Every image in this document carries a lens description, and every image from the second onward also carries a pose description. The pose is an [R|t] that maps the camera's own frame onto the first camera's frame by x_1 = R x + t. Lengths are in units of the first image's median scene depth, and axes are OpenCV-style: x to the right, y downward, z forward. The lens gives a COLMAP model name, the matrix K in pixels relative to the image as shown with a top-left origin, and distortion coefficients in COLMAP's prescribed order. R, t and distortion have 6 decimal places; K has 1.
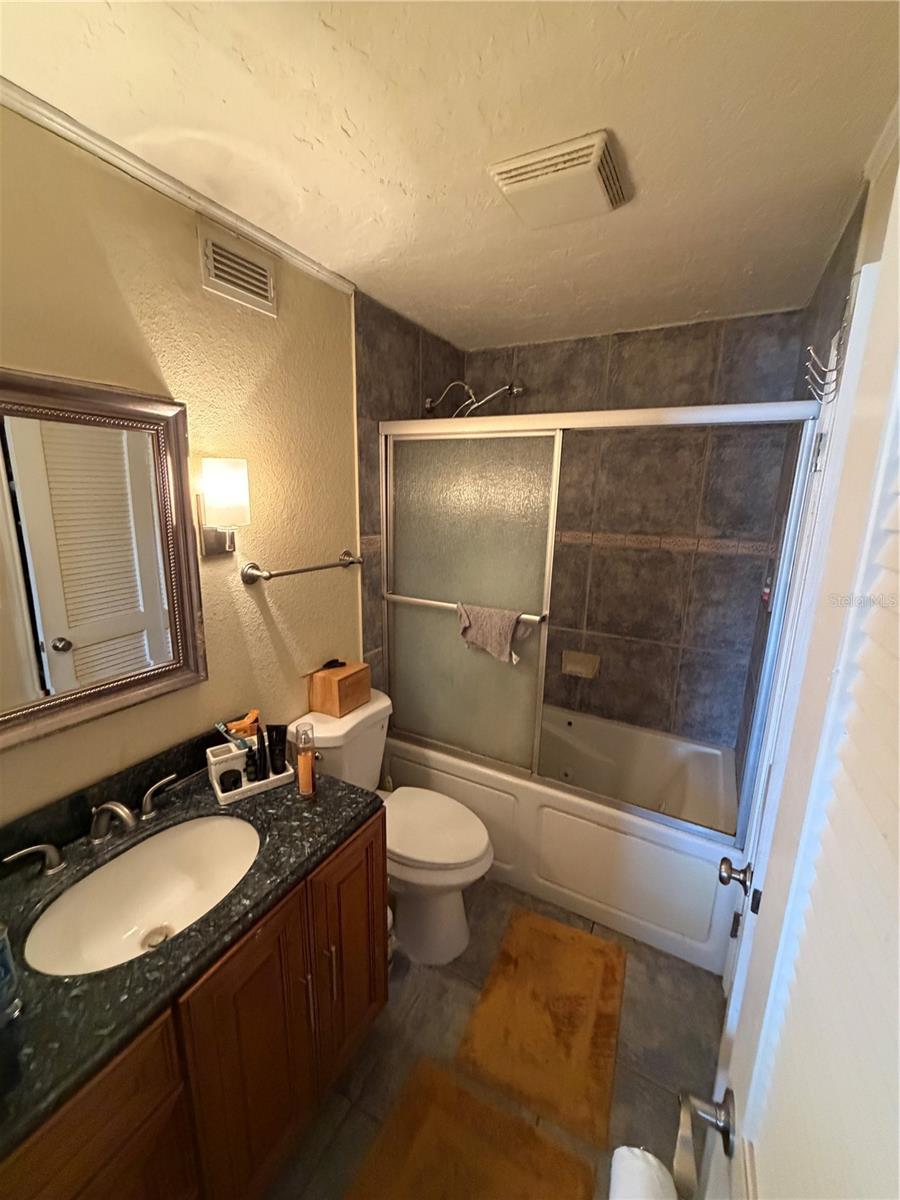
lens RADIAL K [[480.8, 0, 450.2], [0, 480.8, 595.3], [0, 0, 1]] dist [0.001564, -0.000918]
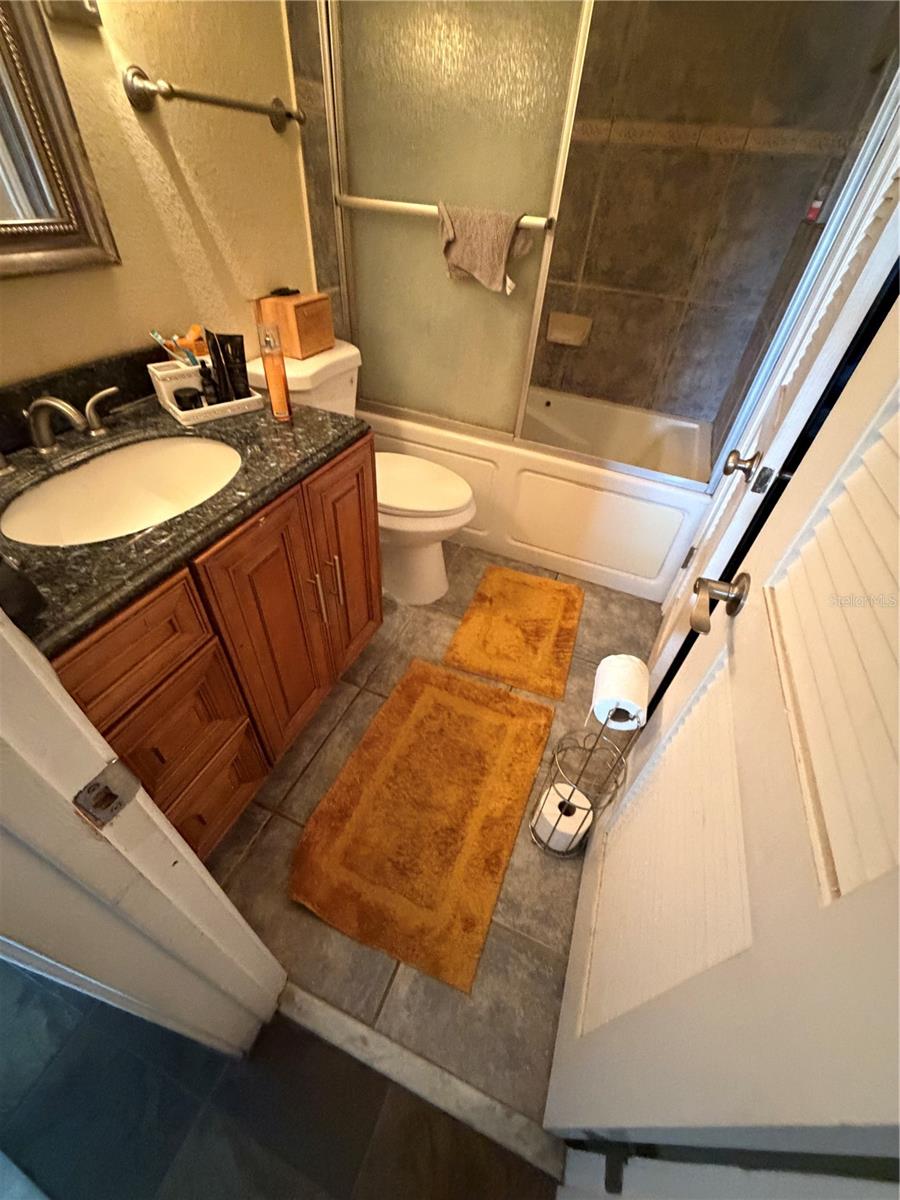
lens RADIAL K [[480.8, 0, 449.2], [0, 480.8, 598.4], [0, 0, 1]] dist [0.001564, -0.000918]
pose [[0.994585, -0.036773, 0.097200, -0.070931], [-0.016542, 0.867362, 0.497403, 0.197266], [-0.102599, -0.496317, 0.862057, 0.035383]]
